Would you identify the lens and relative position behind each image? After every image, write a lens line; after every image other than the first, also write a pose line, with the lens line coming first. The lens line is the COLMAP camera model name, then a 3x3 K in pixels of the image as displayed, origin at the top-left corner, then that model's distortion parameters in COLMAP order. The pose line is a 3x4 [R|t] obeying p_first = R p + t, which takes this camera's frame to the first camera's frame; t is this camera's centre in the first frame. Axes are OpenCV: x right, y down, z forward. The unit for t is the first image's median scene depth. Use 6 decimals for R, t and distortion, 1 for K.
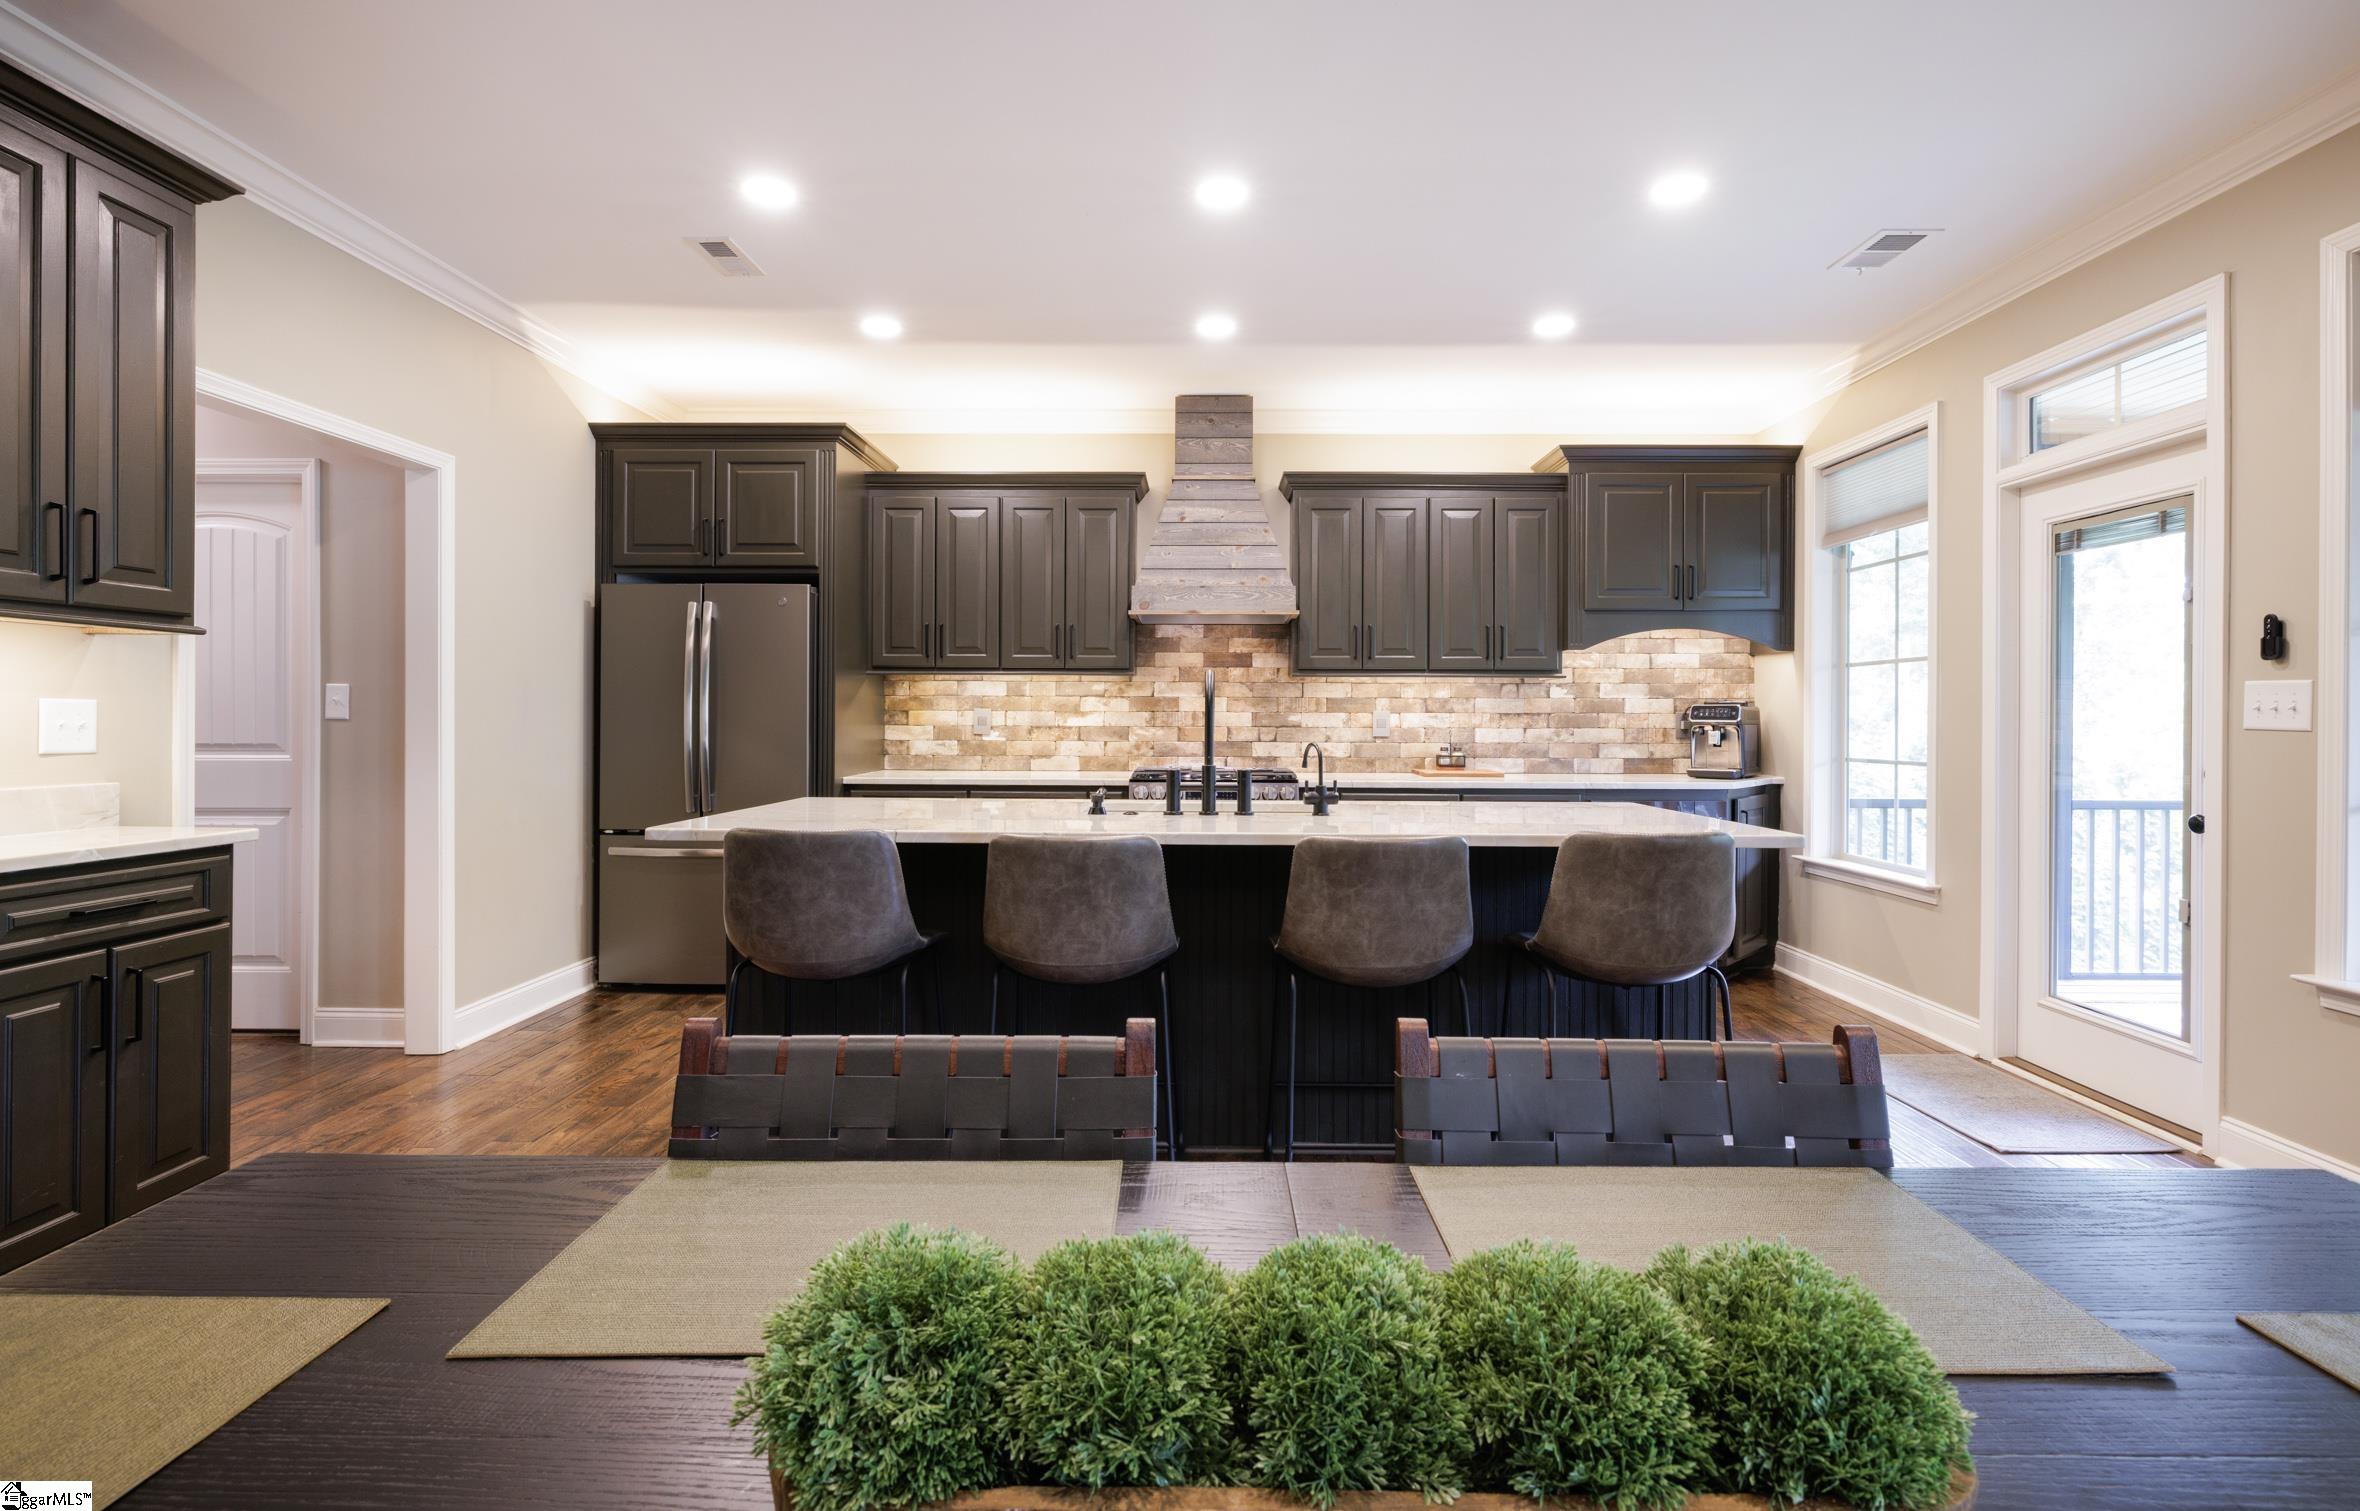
lens RADIAL K [[1116.2, 0, 1195.7], [0, 1116.2, 718.9], [0, 0, 1]] dist [-0.001271, 0.000023]
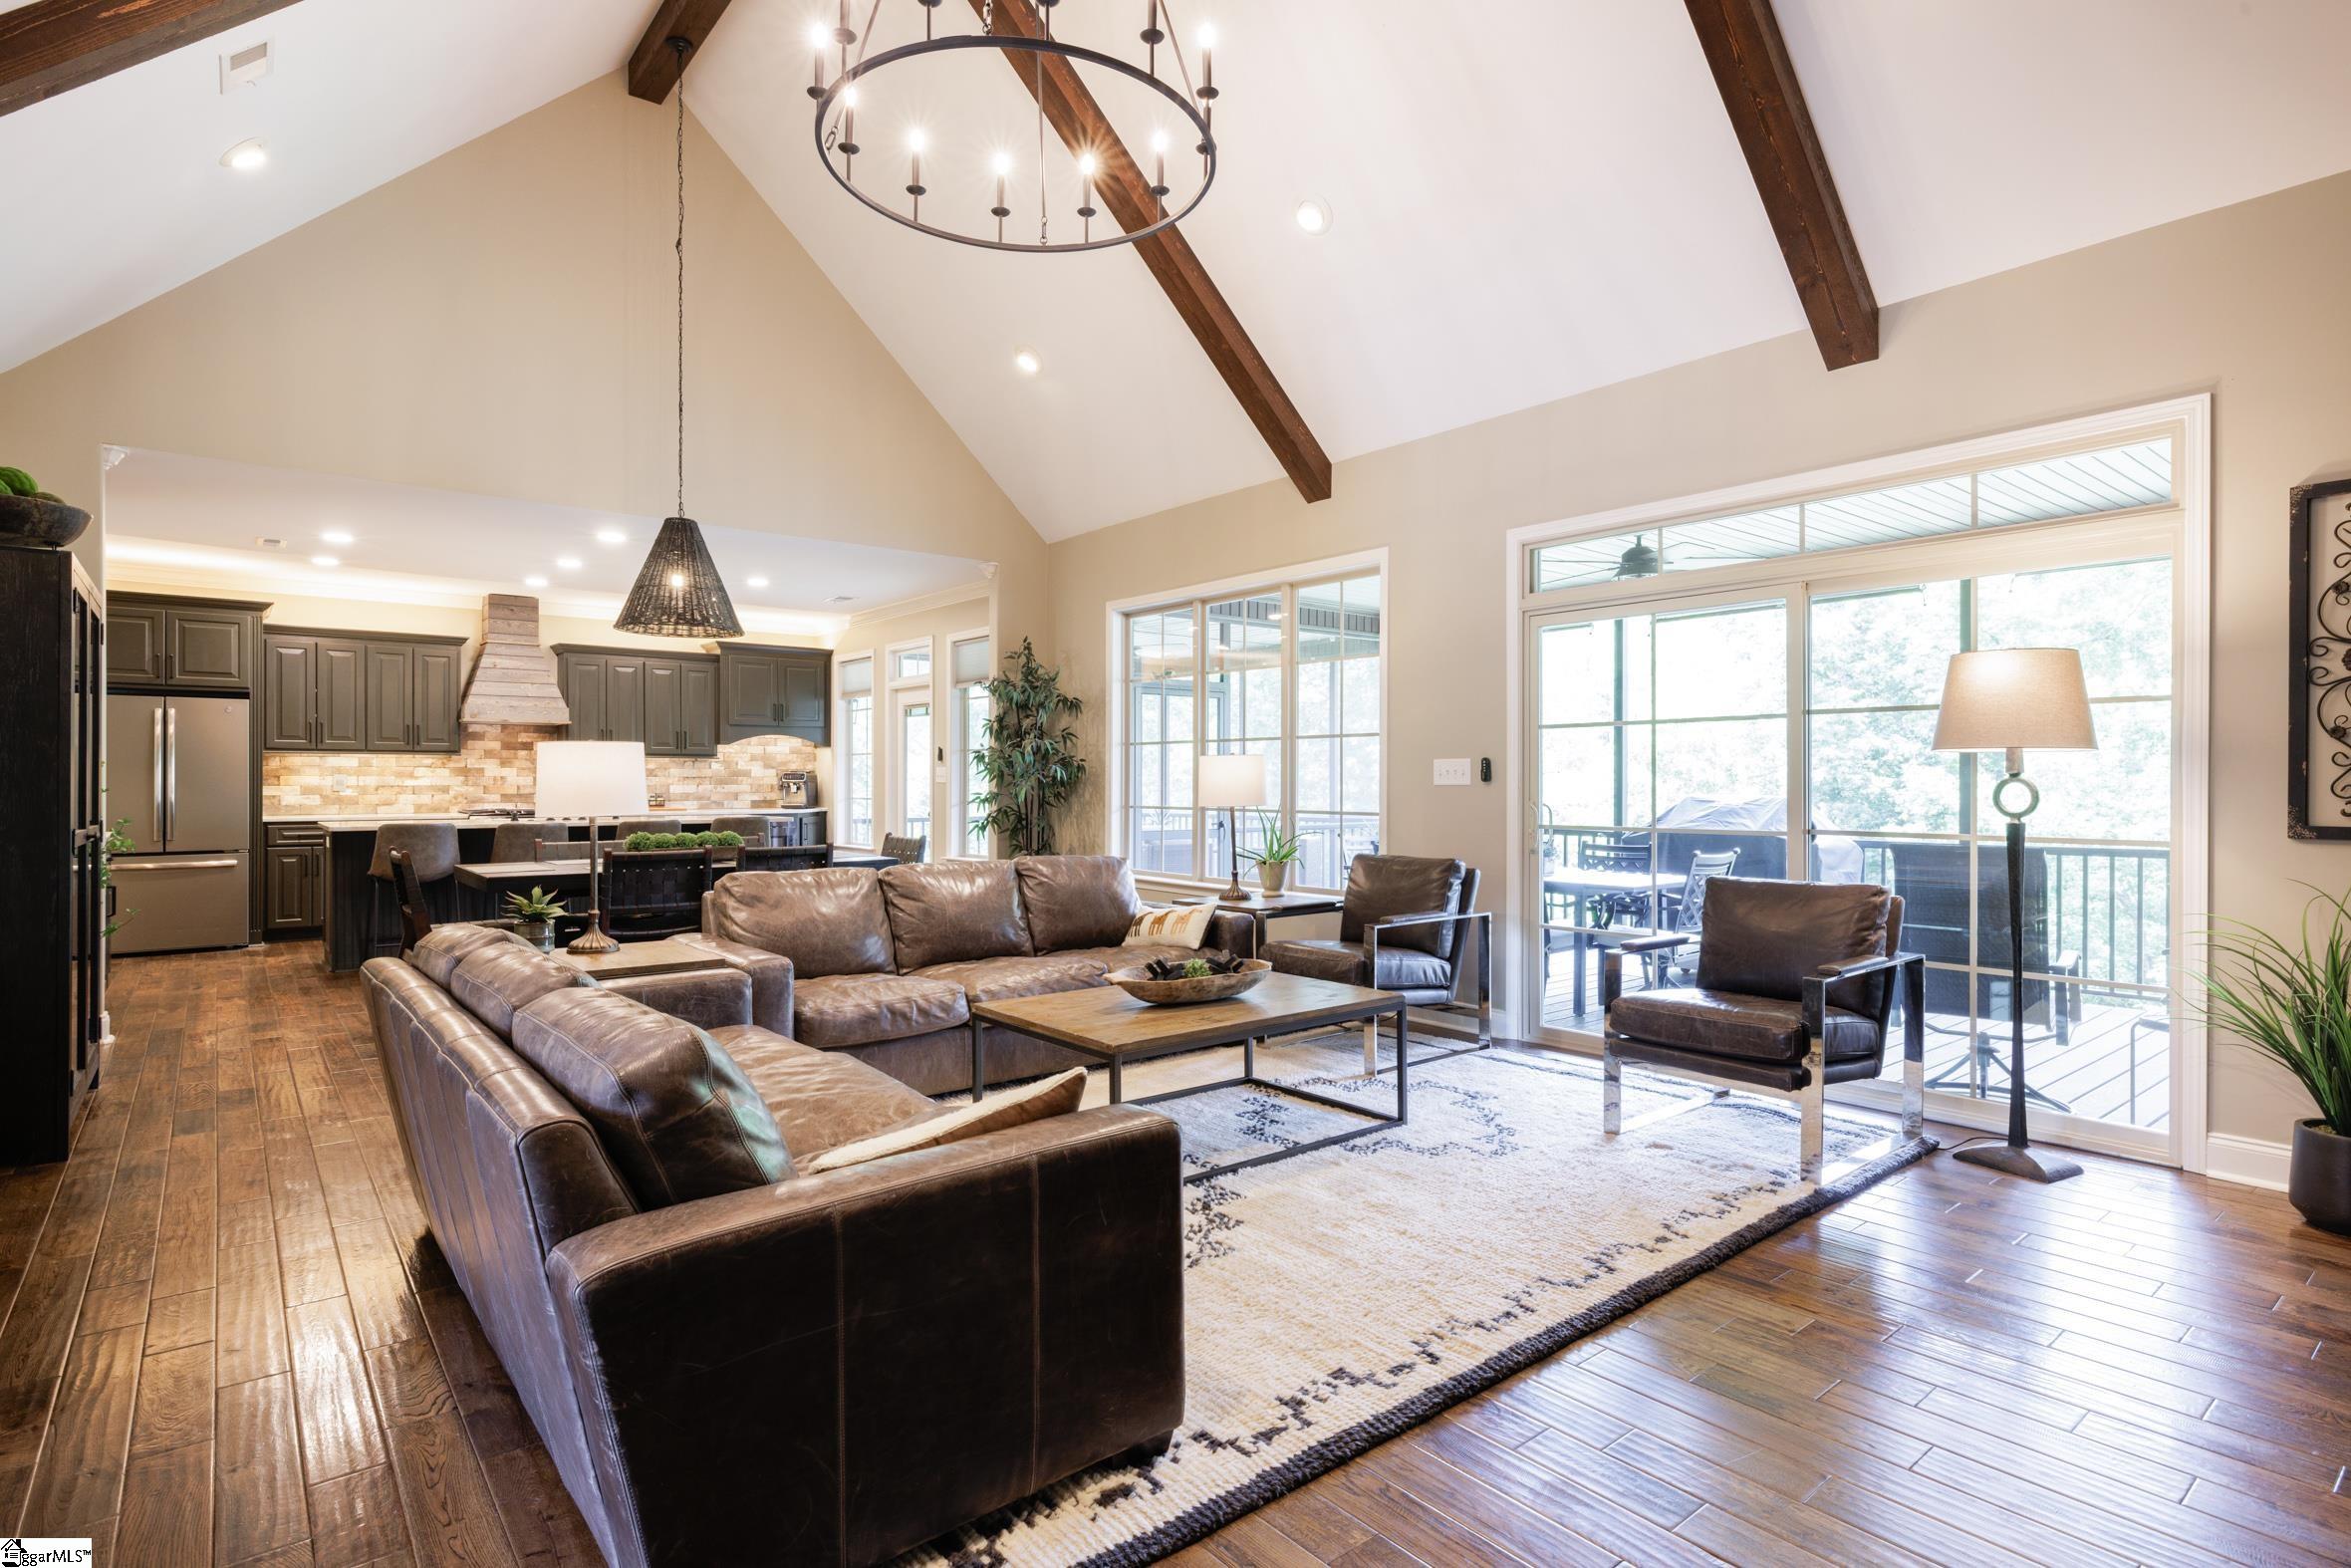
lens RADIAL K [[1186.2, 0, 1180.2], [0, 1186.2, 783.3], [0, 0, 1]] dist [0.000497, -0.000138]
pose [[0.776104, -0.004998, 0.630585, -0.340463], [0.004150, 0.999987, 0.002817, 0.003313], [-0.630591, 0.000430, 0.776115, -1.083057]]
